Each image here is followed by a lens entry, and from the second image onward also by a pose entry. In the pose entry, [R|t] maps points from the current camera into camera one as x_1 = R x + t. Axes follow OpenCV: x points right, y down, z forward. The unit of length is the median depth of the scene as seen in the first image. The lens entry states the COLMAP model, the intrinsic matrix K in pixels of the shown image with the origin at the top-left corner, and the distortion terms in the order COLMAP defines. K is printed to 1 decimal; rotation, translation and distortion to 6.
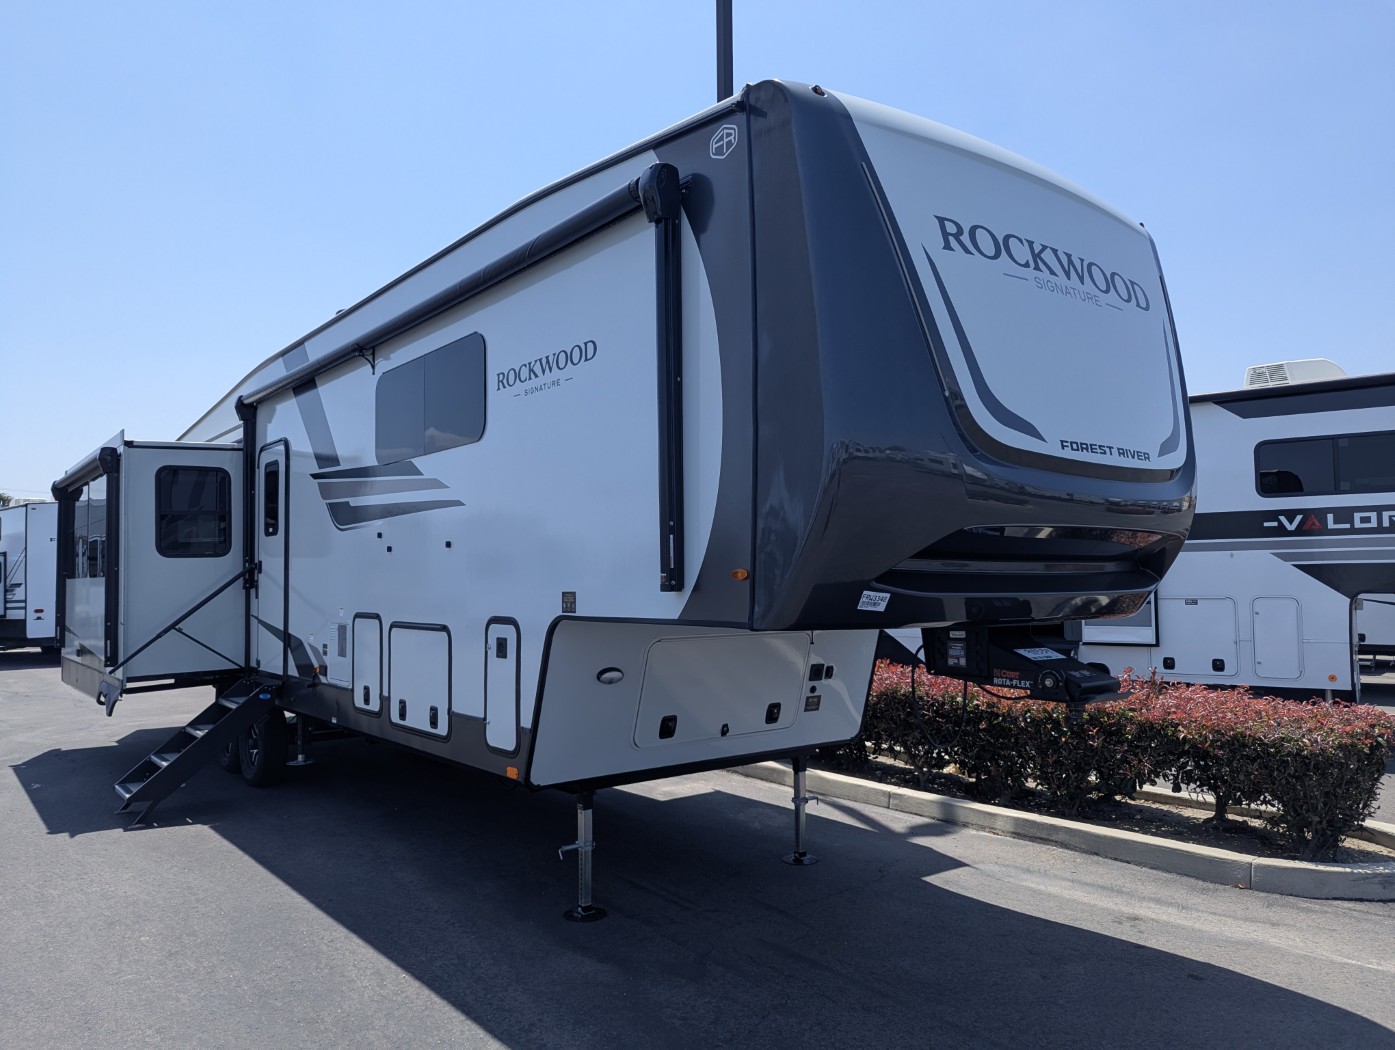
lens RADIAL K [[991.5, 0, 685.0], [0, 991.5, 528.2], [0, 0, 1]] dist [0.043193, -0.025892]
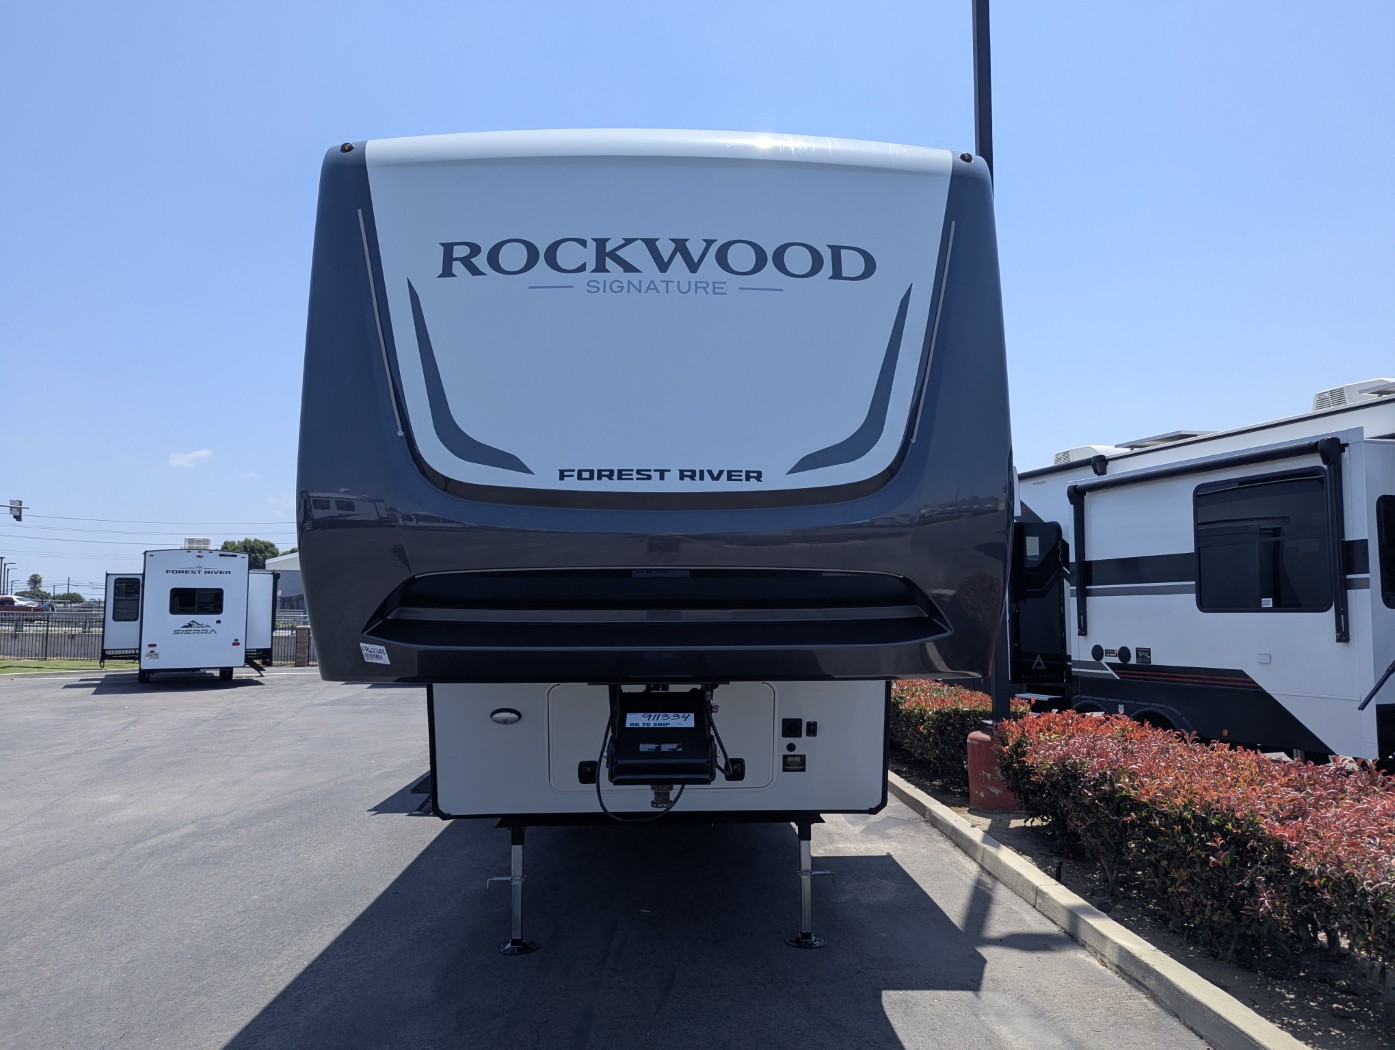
lens RADIAL K [[991.5, 0, 692.4], [0, 991.5, 526.5], [0, 0, 1]] dist [0.043193, -0.025892]
pose [[0.809547, -0.046910, -0.585177, 0.761489], [0.029075, 0.998783, -0.039844, -0.001856], [0.586334, 0.015242, 0.809926, 0.297113]]
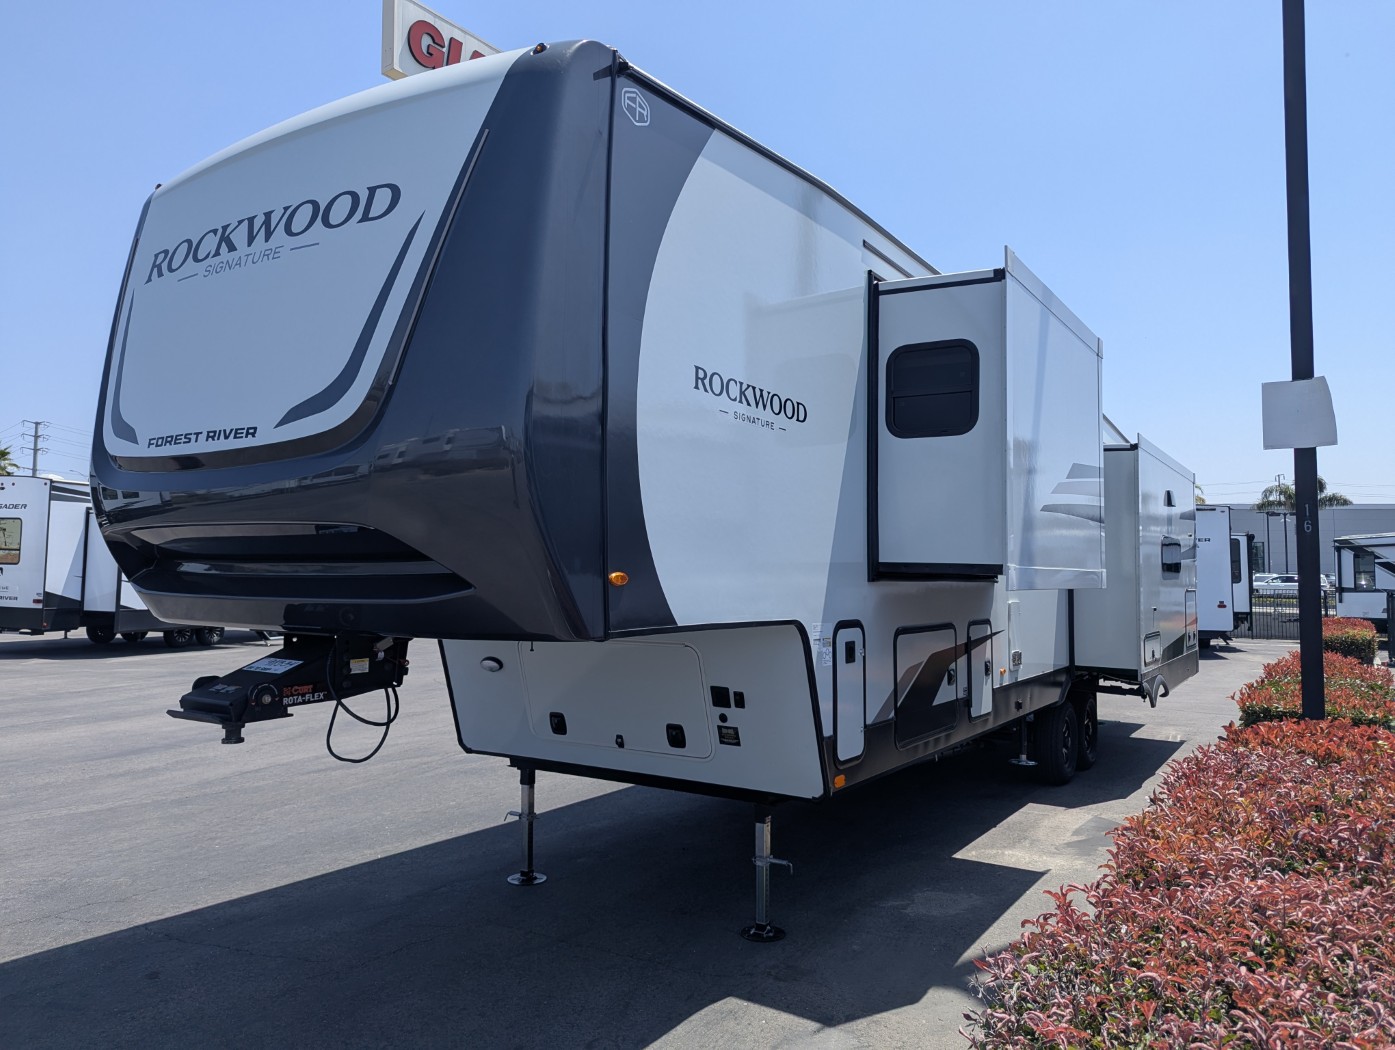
lens RADIAL K [[991.5, 0, 692.3], [0, 991.5, 518.1], [0, 0, 1]] dist [0.043193, -0.025892]
pose [[0.322745, -0.045834, -0.945375, 1.164883], [0.038013, 0.998649, -0.035440, 0.035216], [0.945722, -0.024499, 0.324052, 0.933441]]
